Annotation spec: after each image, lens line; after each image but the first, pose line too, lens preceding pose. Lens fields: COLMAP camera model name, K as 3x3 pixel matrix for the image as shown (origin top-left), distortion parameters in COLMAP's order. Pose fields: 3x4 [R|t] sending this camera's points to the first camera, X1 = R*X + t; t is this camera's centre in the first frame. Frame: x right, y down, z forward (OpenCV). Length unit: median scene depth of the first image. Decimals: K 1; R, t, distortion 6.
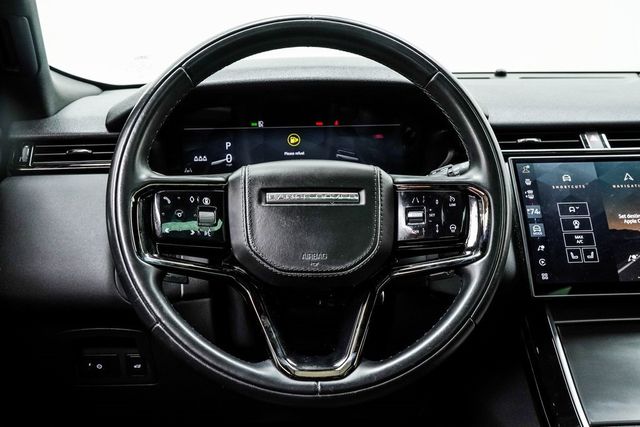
lens RADIAL K [[751.7, 0, 323.7], [0, 751.7, 215.2], [0, 0, 1]] dist [0.089296, 0.000000]
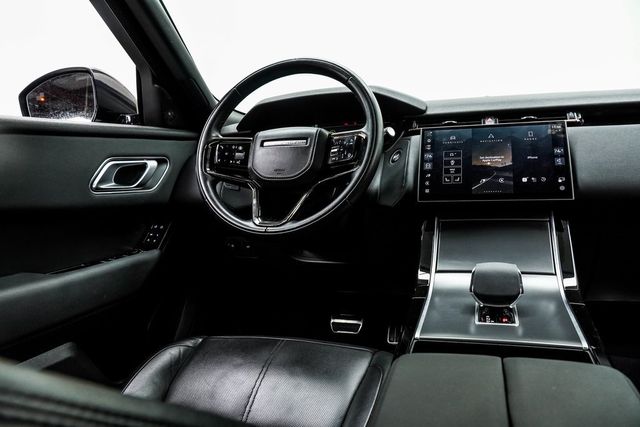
lens RADIAL K [[477.0, 0, 323.2], [0, 477.0, 216.2], [0, 0, 1]] dist [-0.113862, 0.047249]
pose [[0.902997, 0.006674, -0.429594, 0.535086], [-0.034018, 0.997851, -0.056002, 0.203904], [0.428297, 0.065183, 0.901284, -0.068856]]
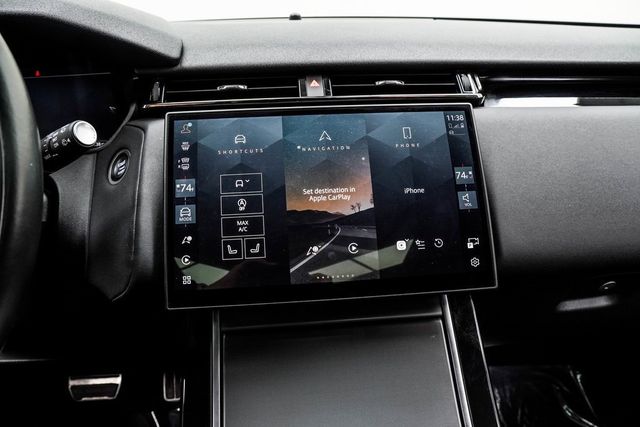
lens RADIAL K [[477.0, 0, 322.3], [0, 477.0, 211.4], [0, 0, 1]] dist [-0.113862, 0.047249]
pose [[0.999722, -0.010012, -0.021365, 0.426748], [0.013230, 0.987628, 0.156258, -0.052818], [0.019536, -0.156497, 0.987485, 0.558455]]
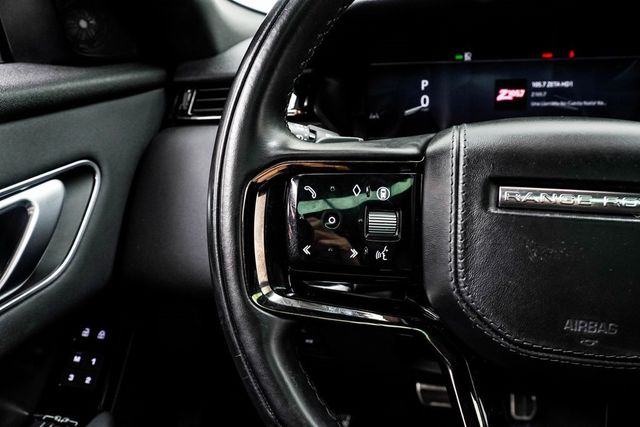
lens RADIAL K [[477.0, 0, 315.0], [0, 477.0, 218.5], [0, 0, 1]] dist [-0.113862, 0.047249]
pose [[0.942531, 0.077948, -0.324899, -0.076405], [-0.014412, 0.980986, 0.193545, -0.057602], [0.333807, -0.177739, 0.925733, 0.571356]]
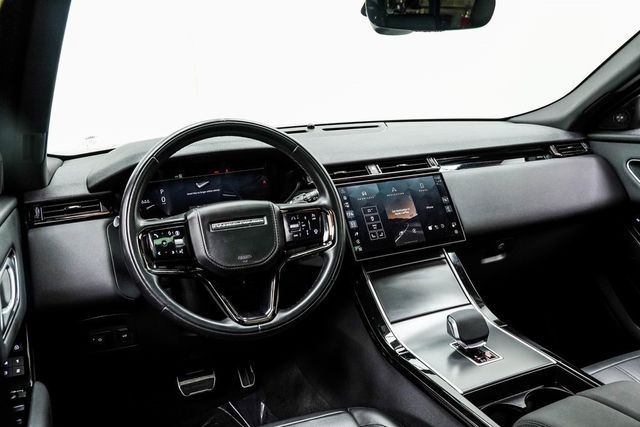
lens RADIAL K [[553.5, 0, 320.1], [0, 553.5, 214.0], [0, 0, 1]] dist [-0.046219, 0.010017]
pose [[0.953501, -0.112337, 0.279672, -0.165595], [0.105467, 0.993636, 0.039545, -0.066672], [-0.282335, -0.008210, 0.959281, -0.258325]]
